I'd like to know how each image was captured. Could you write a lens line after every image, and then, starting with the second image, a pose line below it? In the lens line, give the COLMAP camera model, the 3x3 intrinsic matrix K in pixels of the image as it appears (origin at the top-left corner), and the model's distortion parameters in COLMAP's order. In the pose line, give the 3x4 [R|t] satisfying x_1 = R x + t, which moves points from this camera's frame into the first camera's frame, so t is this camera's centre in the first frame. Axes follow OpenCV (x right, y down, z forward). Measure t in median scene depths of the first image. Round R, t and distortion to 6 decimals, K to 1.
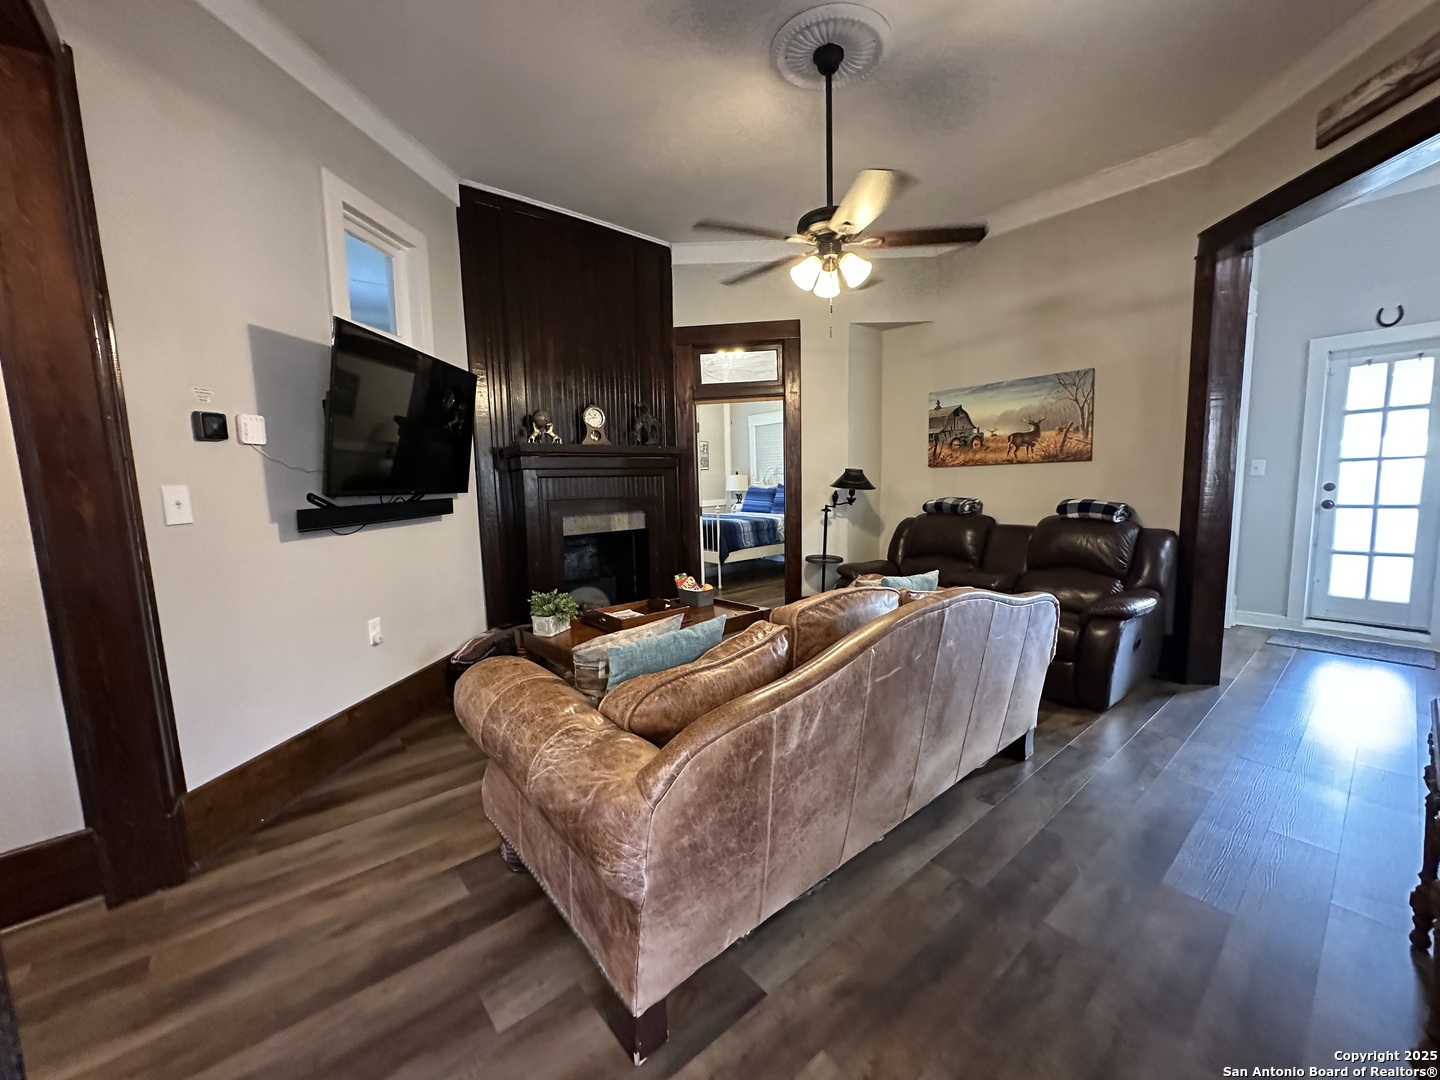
lens RADIAL K [[573.3, 0, 724.7], [0, 573.3, 537.4], [0, 0, 1]] dist [-0.002325, 0.000365]
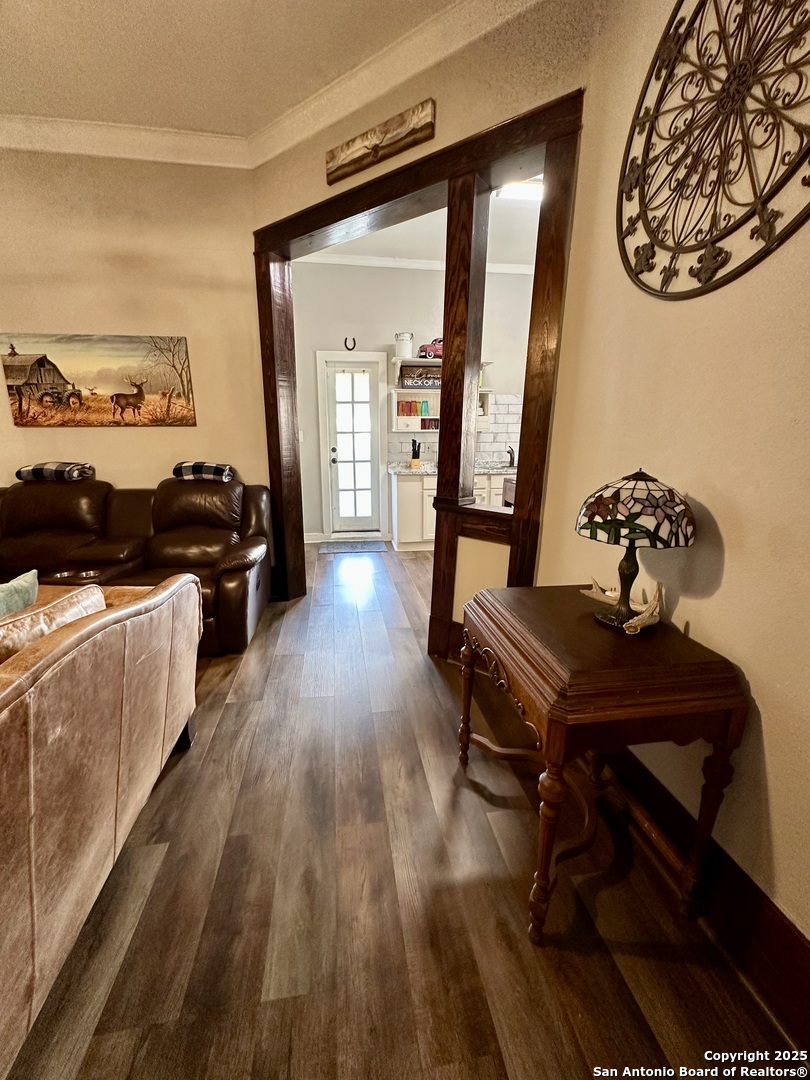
lens RADIAL K [[429.9, 0, 405.3], [0, 429.9, 542.0], [0, 0, 1]] dist [-0.002325, 0.000365]
pose [[0.514623, -0.180372, 0.838230, 0.106845], [0.072861, 0.983286, 0.166853, -0.021762], [-0.854315, -0.024792, 0.519164, 0.207318]]
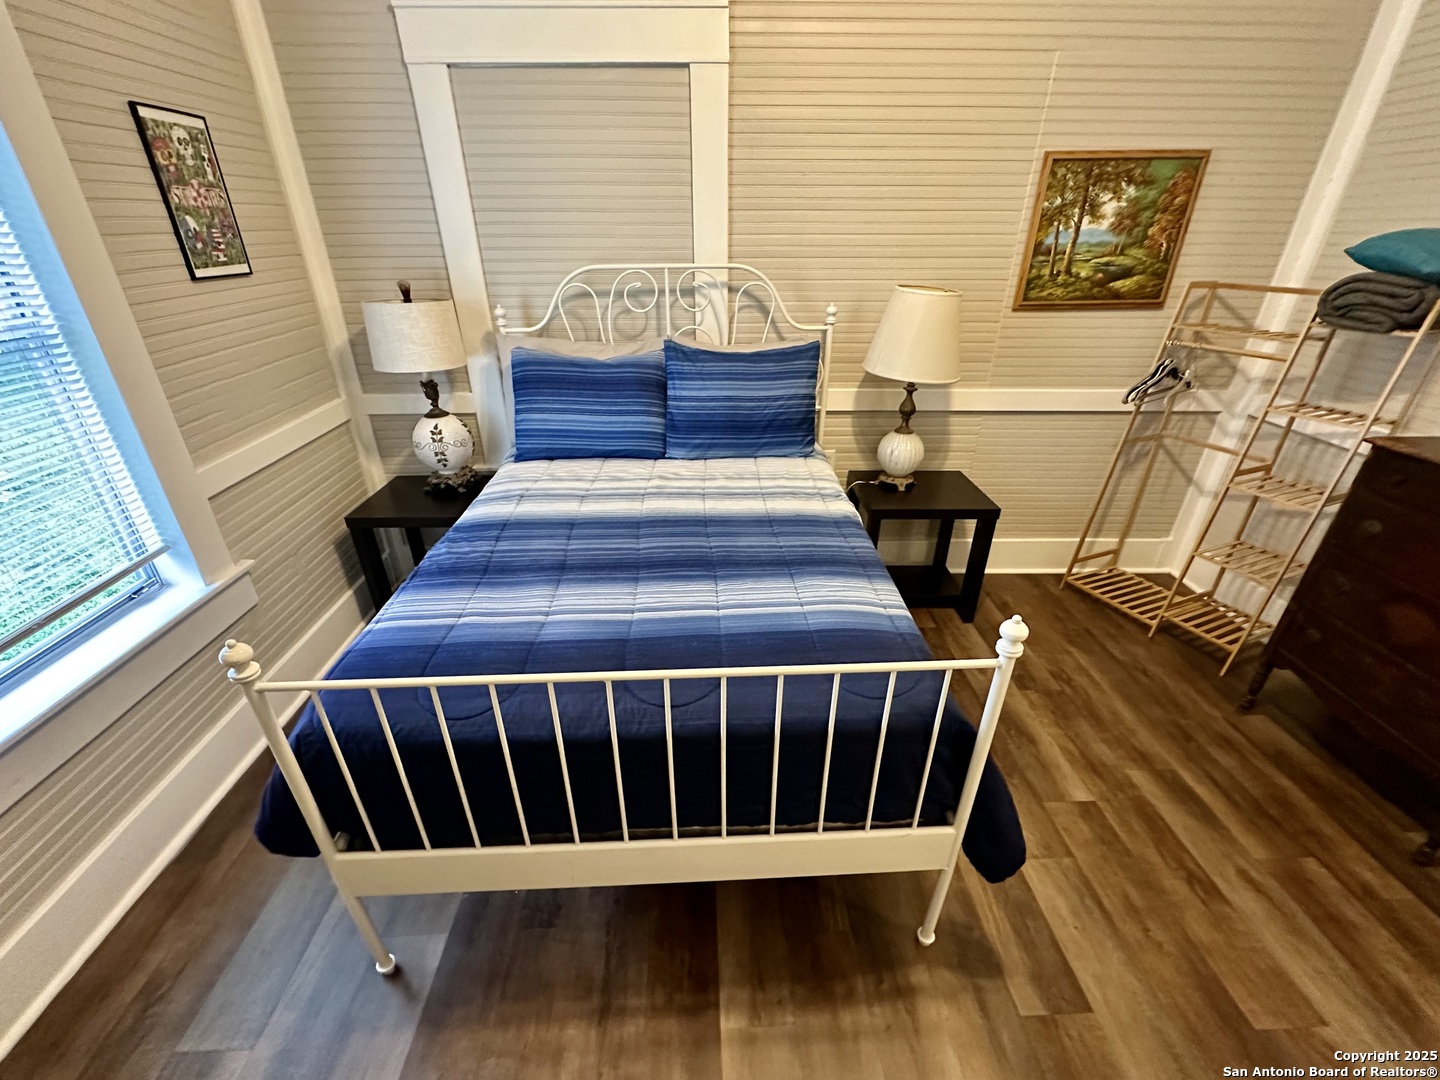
lens RADIAL K [[625.3, 0, 726.2], [0, 625.3, 593.6], [0, 0, 1]] dist [-0.003072, -0.000289]
pose [[0.613110, -0.368703, 0.698681, -0.298041], [0.061891, 0.904107, 0.422799, -0.231154], [-0.787570, -0.215981, 0.577136, 1.652046]]
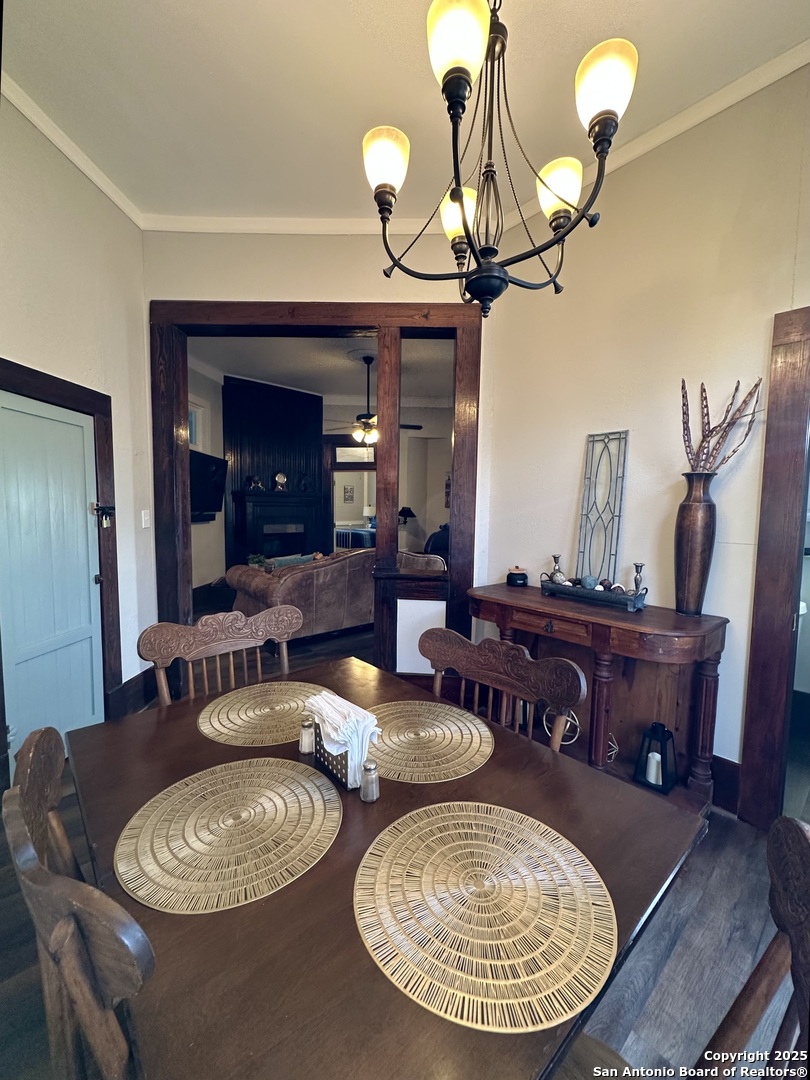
lens RADIAL K [[429.9, 0, 409.0], [0, 429.9, 537.2], [0, 0, 1]] dist [-0.002325, 0.000365]
pose [[0.998085, 0.035998, 0.050299, 0.178786], [-0.034344, 0.998853, -0.033367, 0.045876], [-0.051443, 0.031575, 0.998177, -0.623038]]
